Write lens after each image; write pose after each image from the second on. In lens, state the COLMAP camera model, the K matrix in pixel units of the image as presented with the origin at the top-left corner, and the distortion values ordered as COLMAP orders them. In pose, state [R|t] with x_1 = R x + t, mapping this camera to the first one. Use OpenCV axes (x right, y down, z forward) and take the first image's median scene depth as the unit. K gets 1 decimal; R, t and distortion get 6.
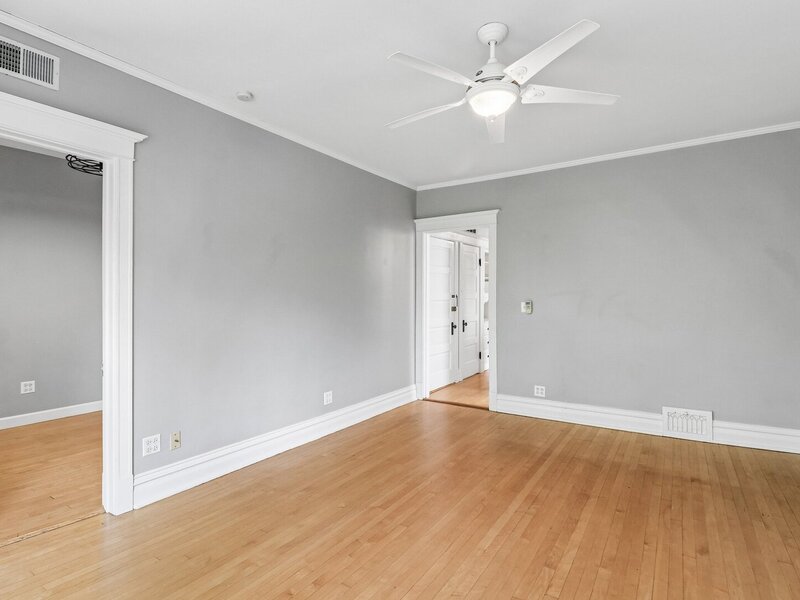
lens RADIAL K [[428.7, 0, 404.1], [0, 428.7, 296.0], [0, 0, 1]] dist [-0.007699, -0.012355]
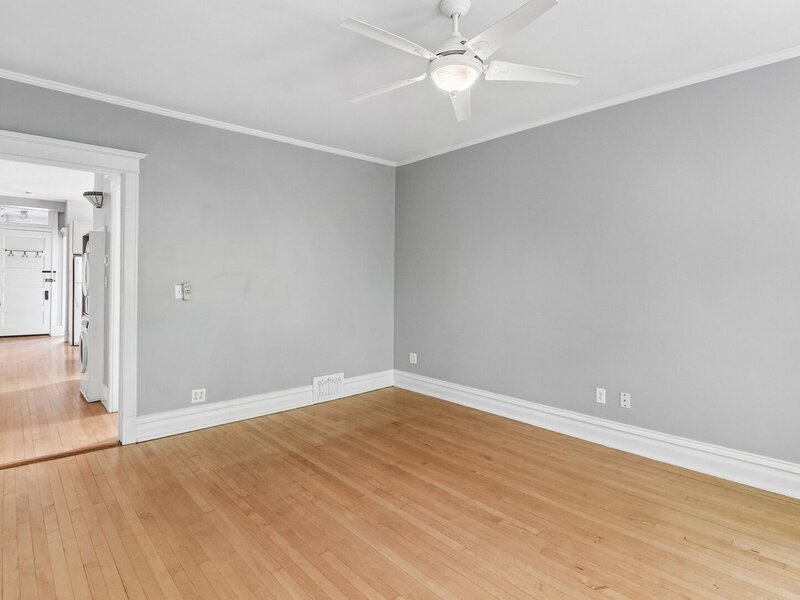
lens RADIAL K [[428.7, 0, 400.1], [0, 428.7, 285.8], [0, 0, 1]] dist [-0.007699, -0.012355]
pose [[0.264826, -0.011441, 0.964228, -0.506910], [-0.007138, 0.999879, 0.013825, 0.002599], [-0.964270, -0.010544, 0.264712, 0.604653]]
